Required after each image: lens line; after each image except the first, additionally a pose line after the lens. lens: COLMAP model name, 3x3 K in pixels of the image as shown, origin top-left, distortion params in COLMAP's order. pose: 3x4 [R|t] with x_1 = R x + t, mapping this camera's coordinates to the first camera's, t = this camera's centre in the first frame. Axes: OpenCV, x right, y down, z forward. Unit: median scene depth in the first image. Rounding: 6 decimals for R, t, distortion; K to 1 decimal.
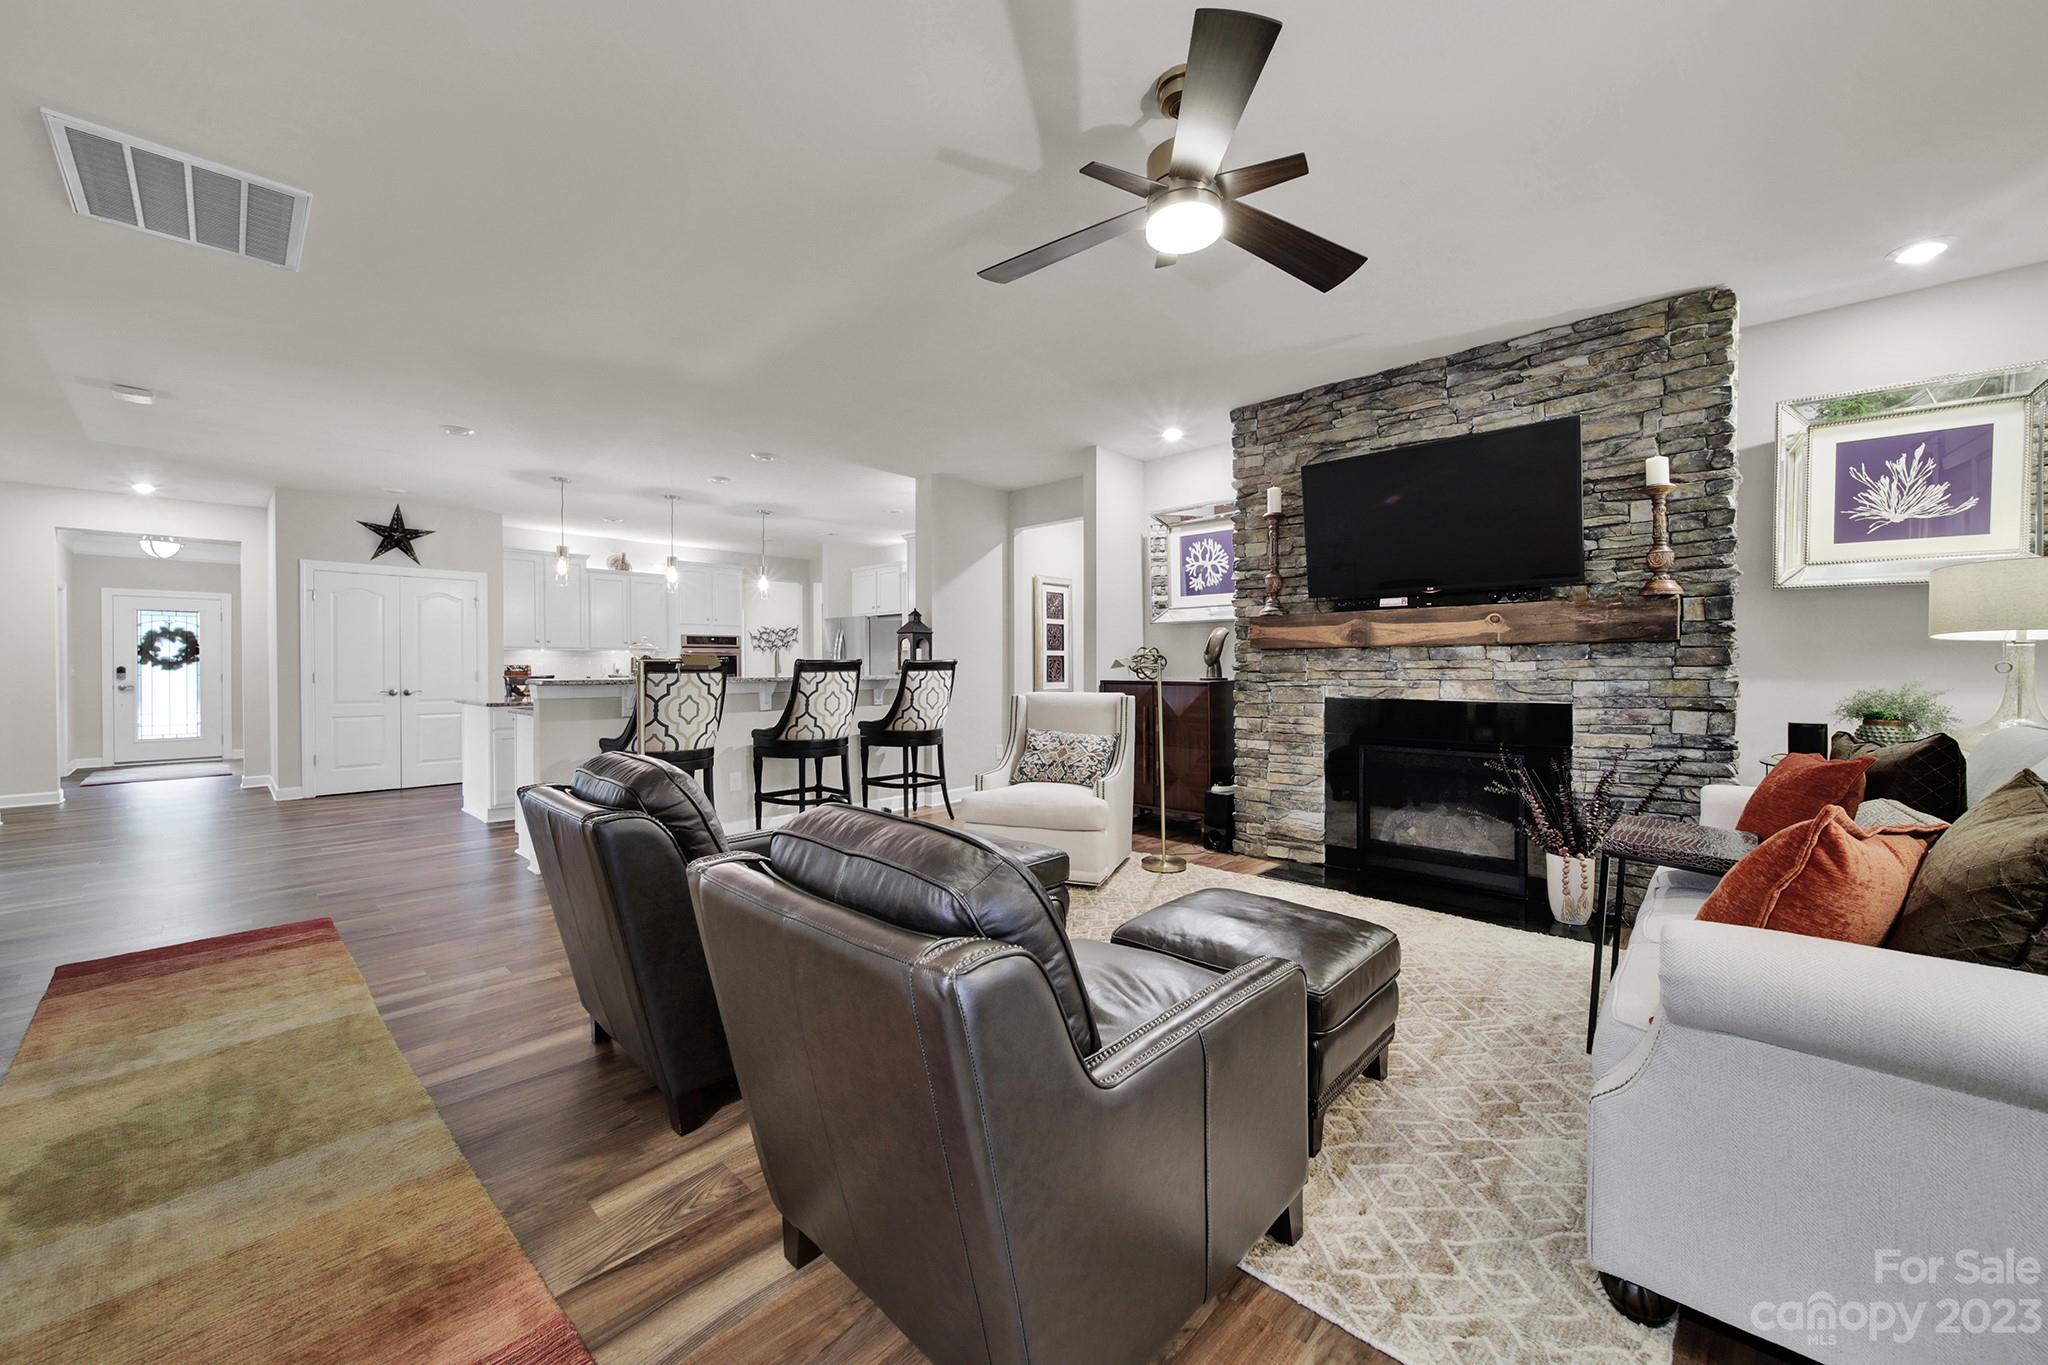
lens RADIAL K [[801.2, 0, 1024.0], [0, 801.2, 682.5], [0, 0, 1]] dist [0.000913, 0.000152]
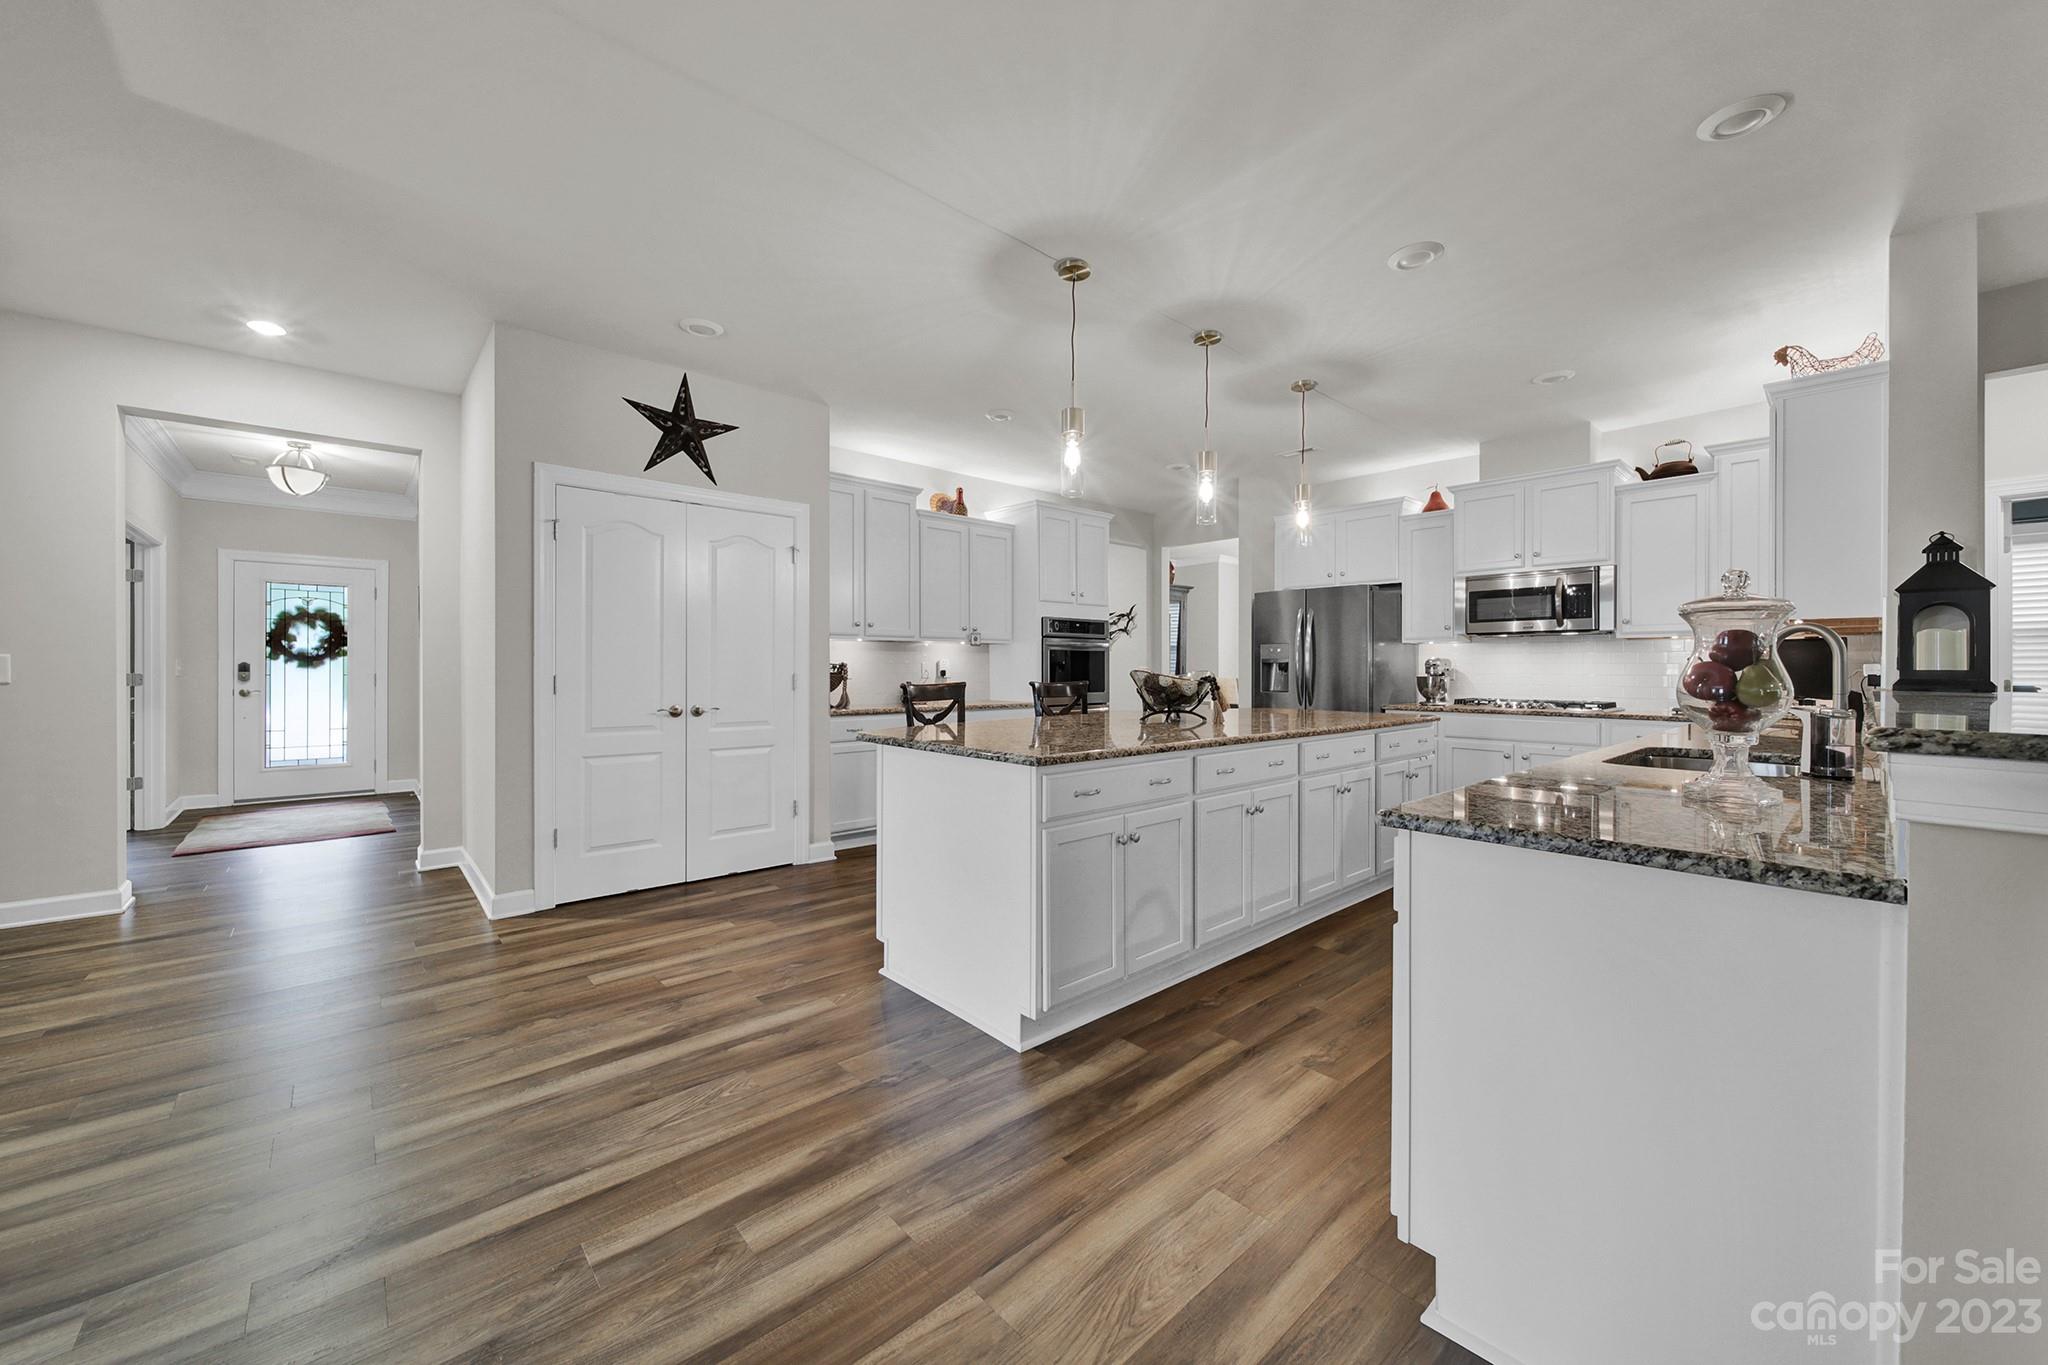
lens RADIAL K [[753.1, 0, 987.0], [0, 753.1, 679.8], [0, 0, 1]] dist [-0.000294, -0.000020]
pose [[0.996462, 0.006157, -0.083821, -0.442558], [-0.006325, 0.999978, -0.001745, -0.008216], [0.083808, 0.002269, 0.996479, 0.416606]]
